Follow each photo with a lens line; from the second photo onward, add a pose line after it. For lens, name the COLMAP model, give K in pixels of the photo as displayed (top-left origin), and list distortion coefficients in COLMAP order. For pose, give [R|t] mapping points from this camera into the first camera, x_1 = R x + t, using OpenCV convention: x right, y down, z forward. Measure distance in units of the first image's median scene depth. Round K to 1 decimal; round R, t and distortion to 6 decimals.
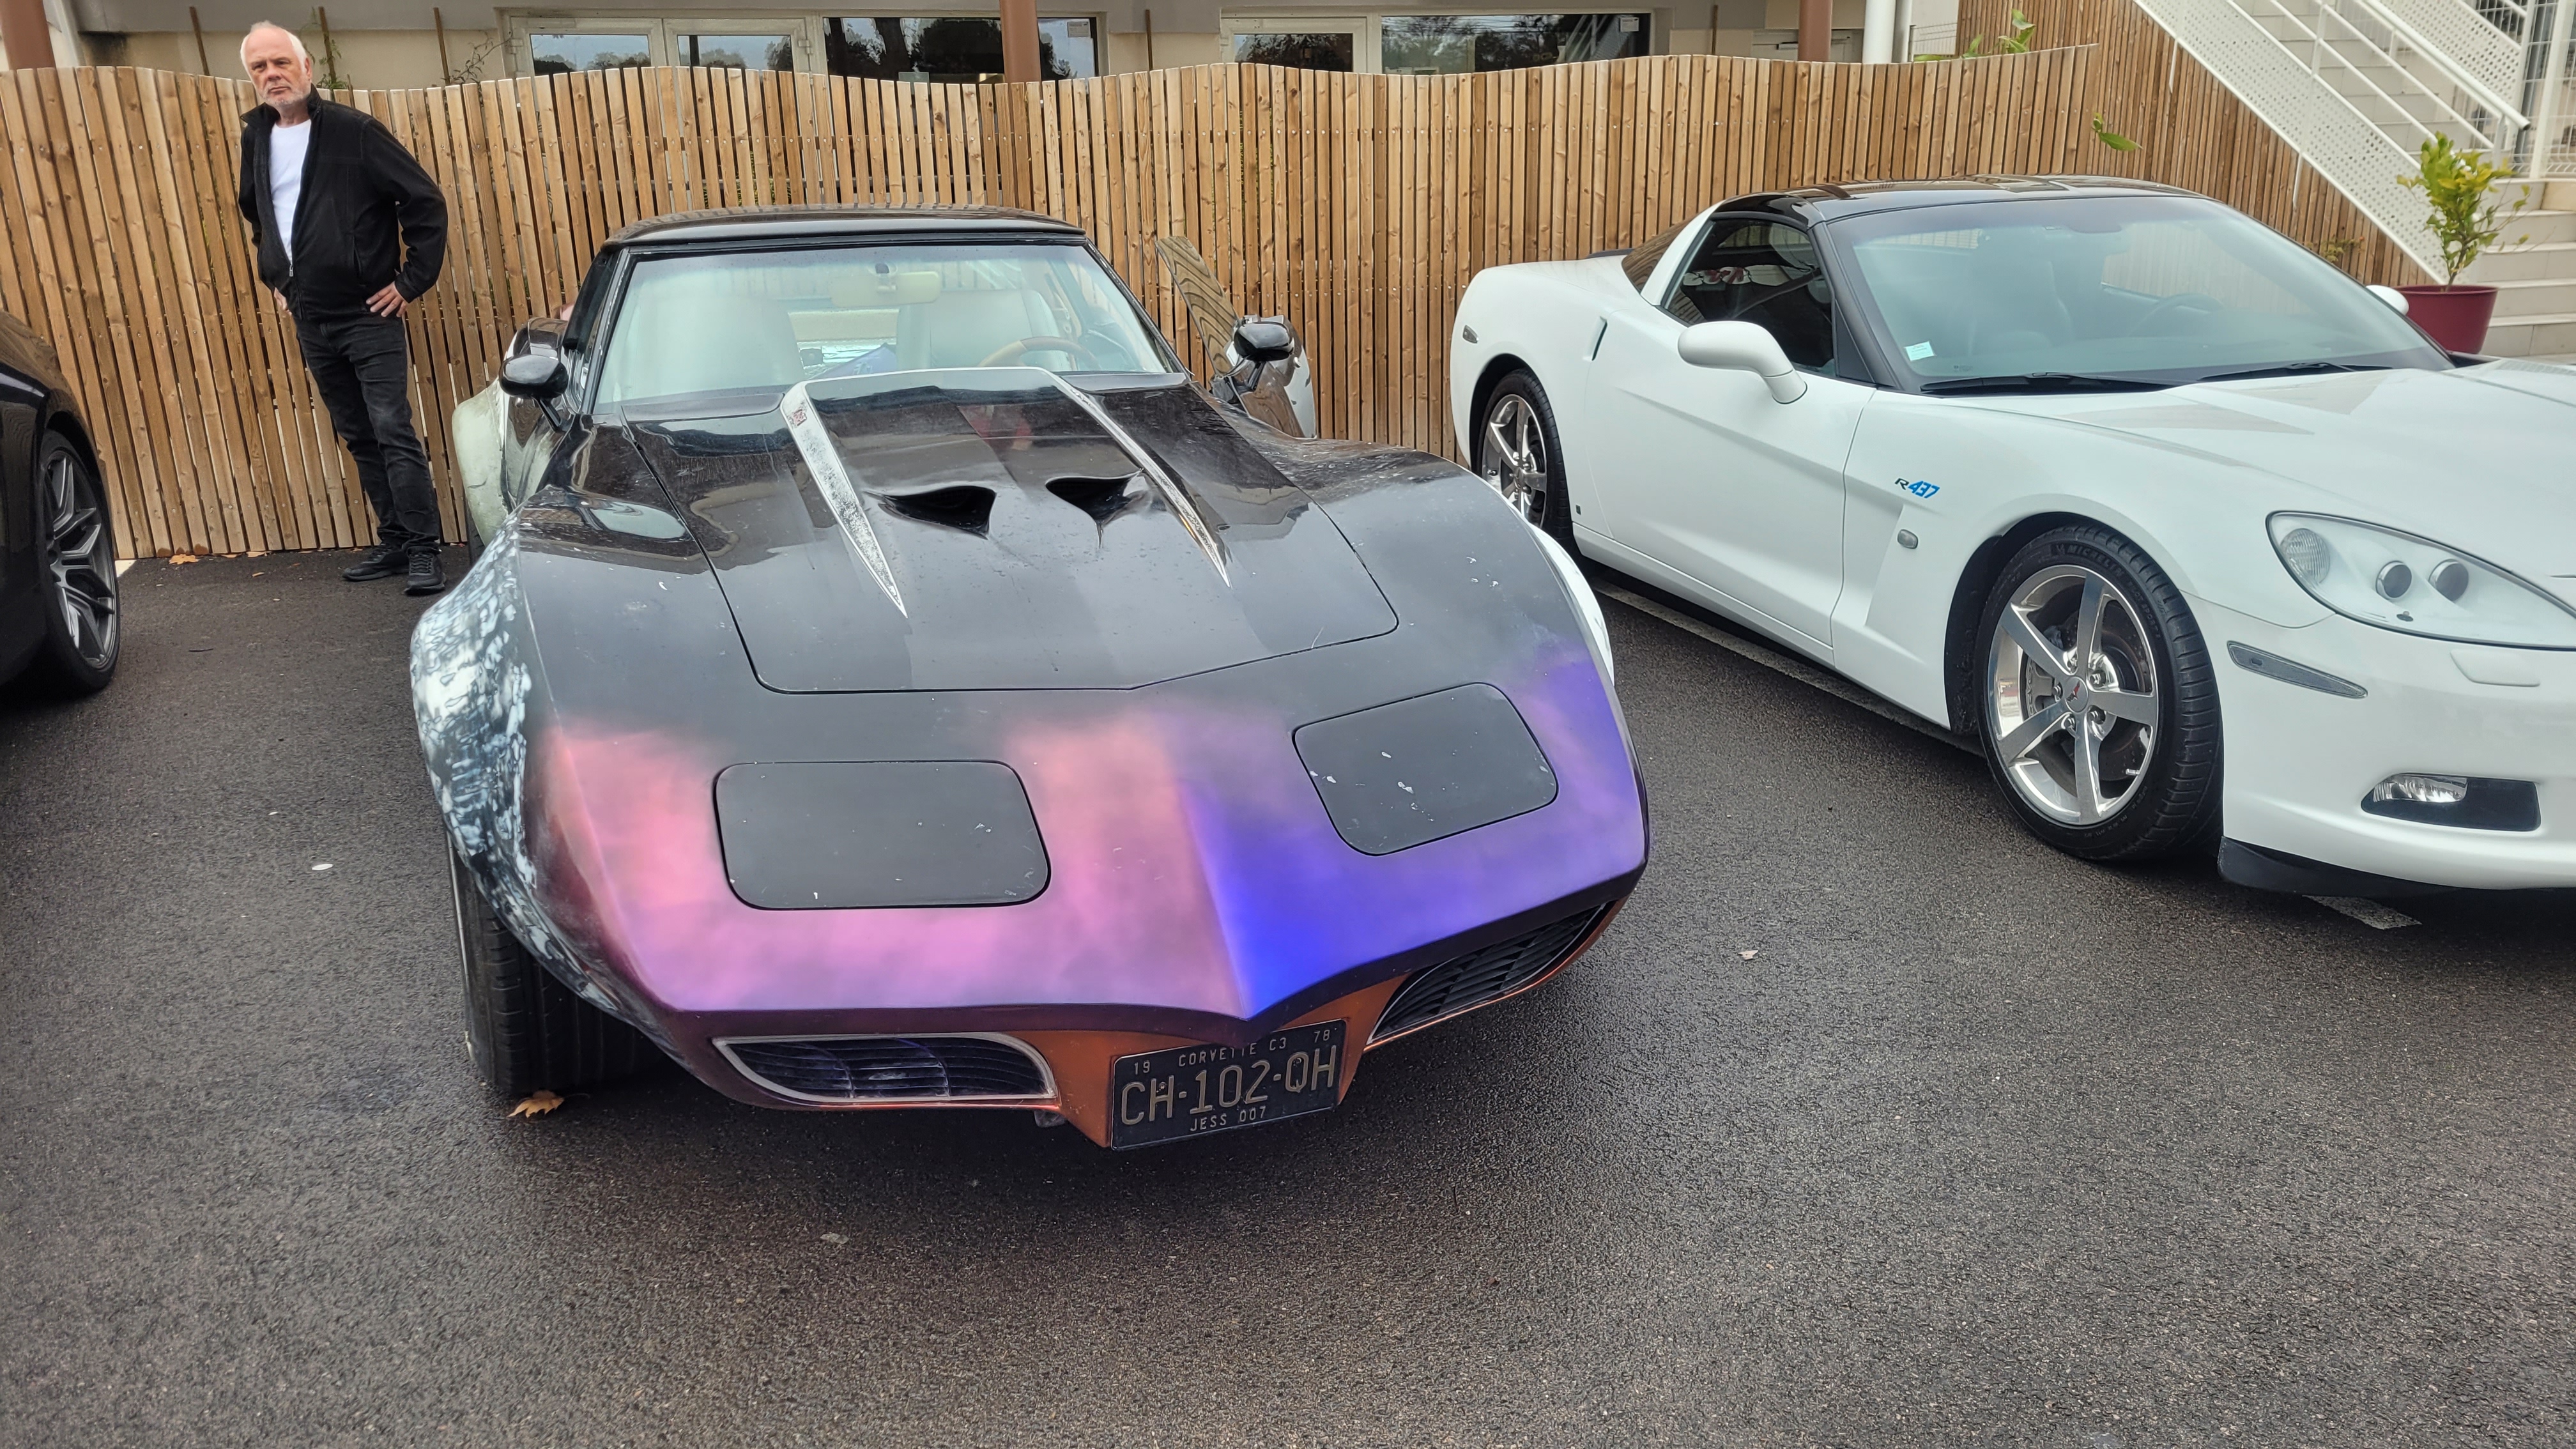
lens RADIAL K [[1878.4, 0, 1288.0], [0, 1878.4, 724.5], [0, 0, 1]] dist [0.067847, -0.045020]
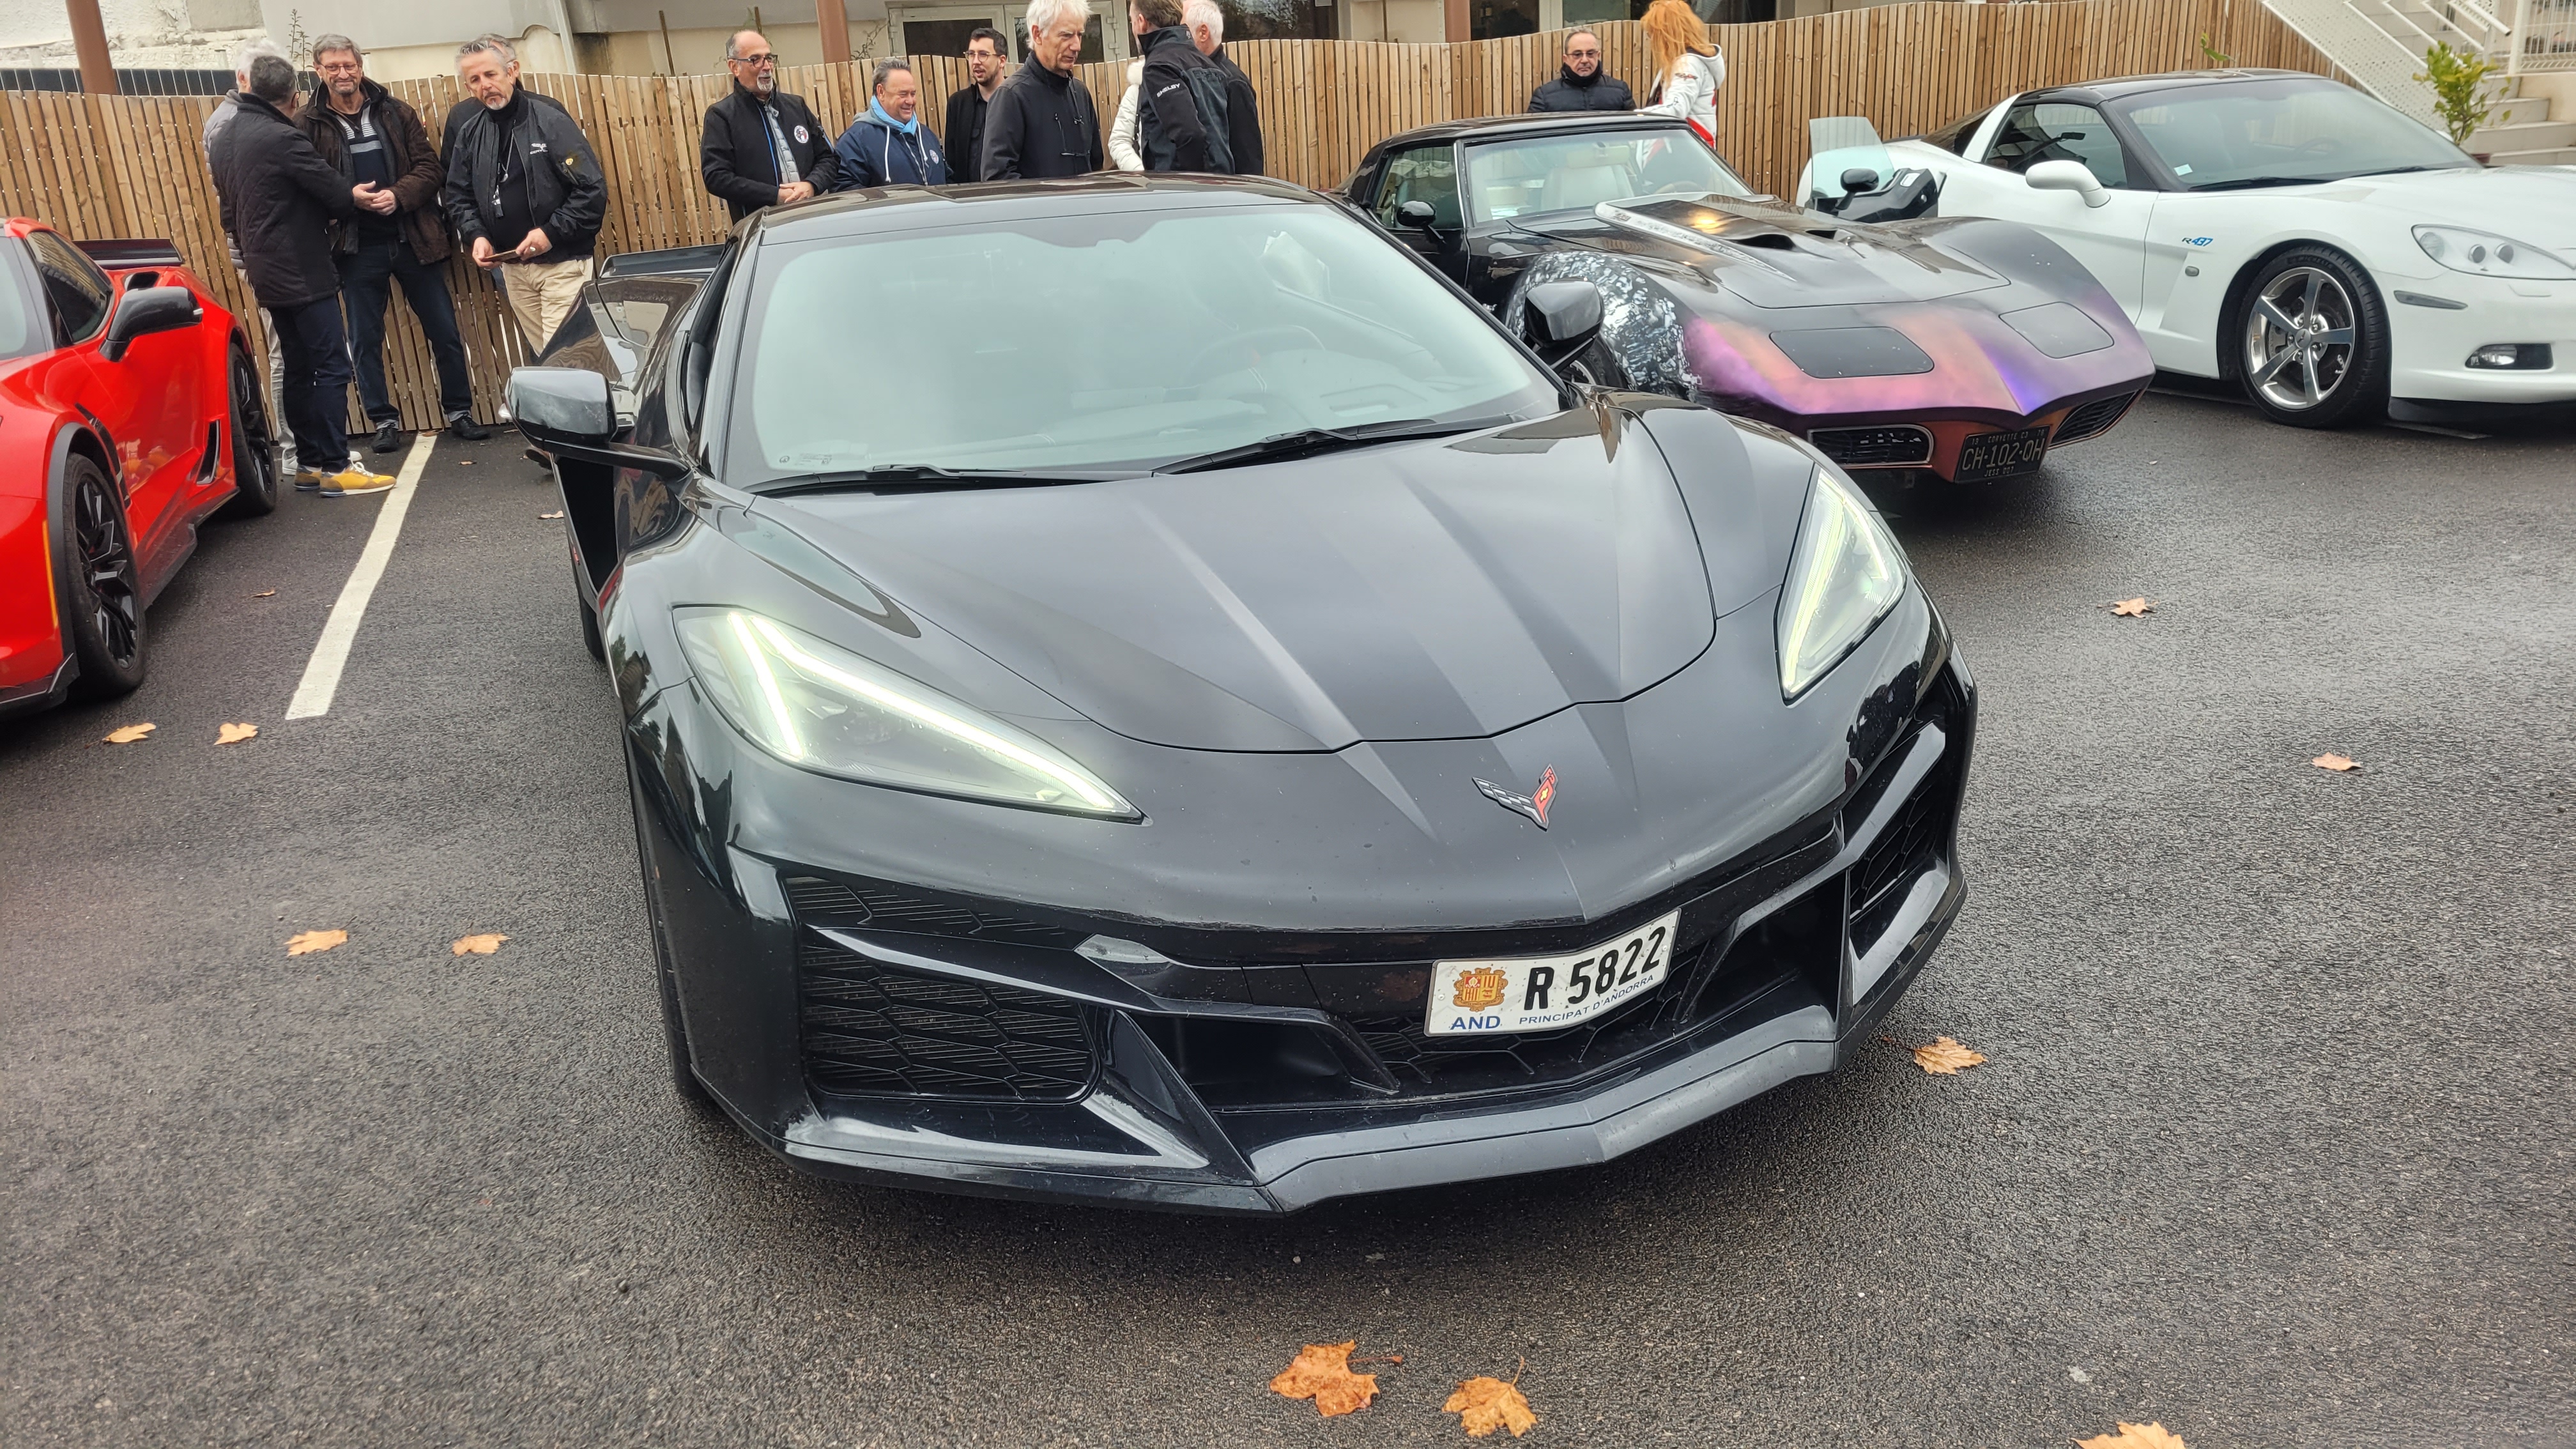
lens RADIAL K [[1878.4, 0, 1288.0], [0, 1878.4, 724.5], [0, 0, 1]] dist [0.067847, -0.045020]
pose [[0.999159, -0.039360, 0.011515, -0.614181], [0.039133, 0.999048, 0.019278, 0.285523], [-0.012263, -0.018811, 0.999748, -0.869126]]
